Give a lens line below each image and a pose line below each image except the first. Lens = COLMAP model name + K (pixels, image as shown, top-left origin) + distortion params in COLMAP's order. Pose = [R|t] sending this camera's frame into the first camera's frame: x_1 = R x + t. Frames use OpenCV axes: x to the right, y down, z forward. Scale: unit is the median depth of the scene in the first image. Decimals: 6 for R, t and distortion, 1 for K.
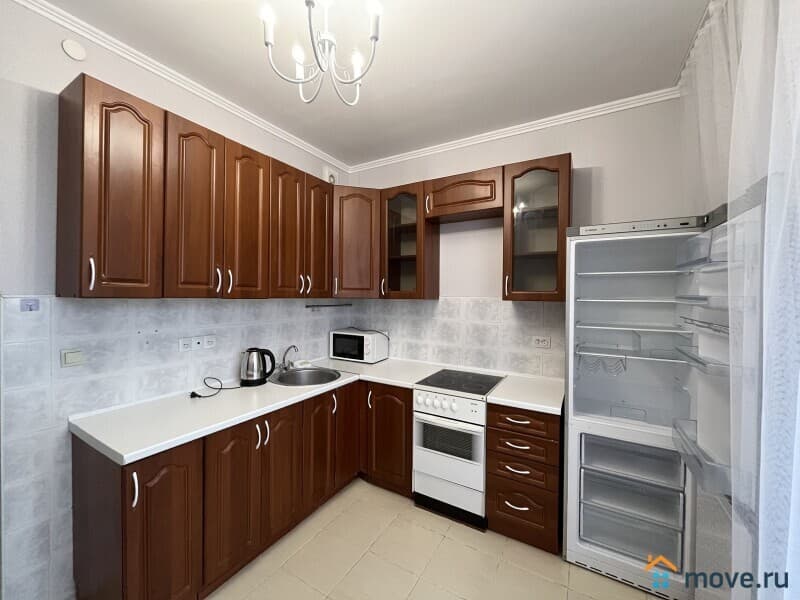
lens RADIAL K [[322.4, 0, 397.2], [0, 322.4, 299.0], [0, 0, 1]] dist [-0.002503, 0.000438]
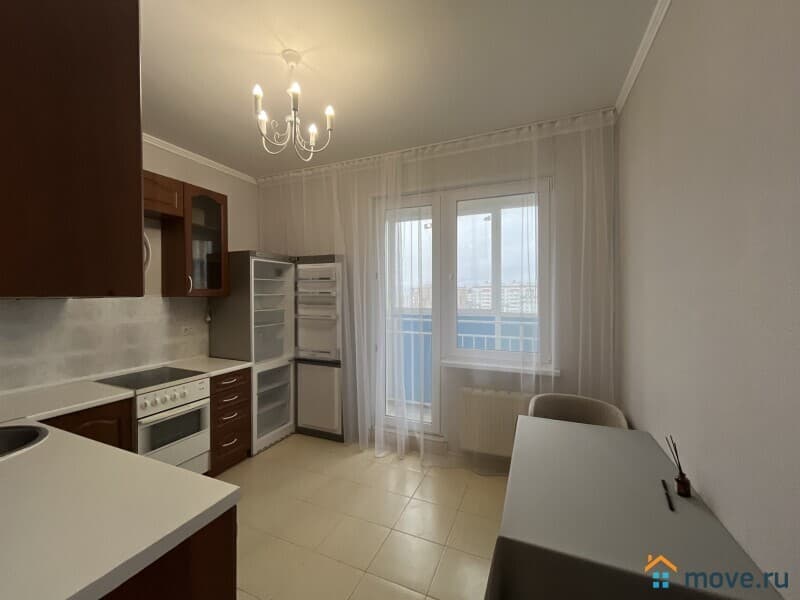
lens RADIAL K [[322.4, 0, 399.0], [0, 322.4, 297.5], [0, 0, 1]] dist [-0.002503, 0.000438]
pose [[-0.122392, -0.019754, 0.992285, -1.042400], [0.019531, 0.999560, 0.022308, -0.004196], [-0.992290, 0.022111, -0.121953, 0.409375]]
